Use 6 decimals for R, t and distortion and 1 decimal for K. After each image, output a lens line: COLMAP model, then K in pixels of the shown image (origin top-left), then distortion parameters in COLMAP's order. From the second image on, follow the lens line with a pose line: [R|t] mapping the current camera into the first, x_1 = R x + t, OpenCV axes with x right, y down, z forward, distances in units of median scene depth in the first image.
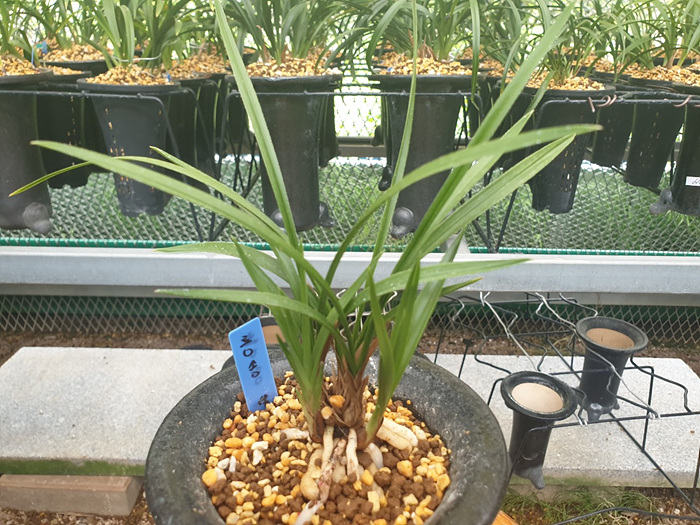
lens RADIAL K [[554.0, 0, 354.4], [0, 554.0, 263.0], [0, 0, 1]] dist [-0.032622, 0.069634]
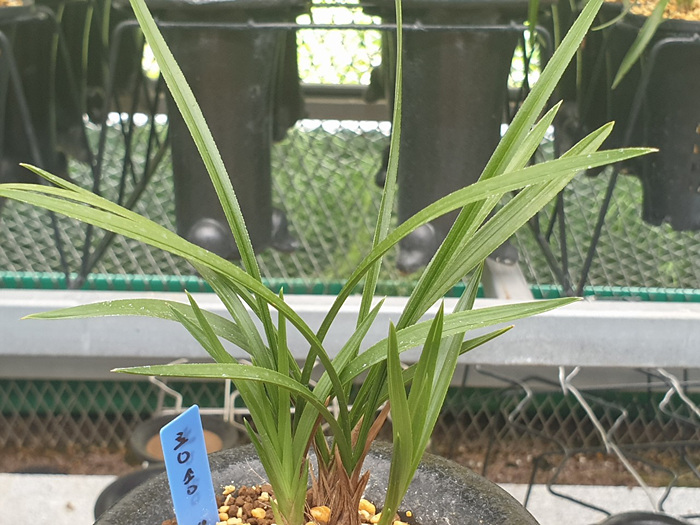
lens RADIAL K [[537.2, 0, 355.9], [0, 537.2, 258.5], [0, 0, 1]] dist [-0.001389, 0.047379]
pose [[0.999808, 0.007454, 0.018112, 0.019347], [-0.005063, 0.991684, -0.128599, 0.020023], [-0.018920, 0.128482, 0.991531, 0.666559]]
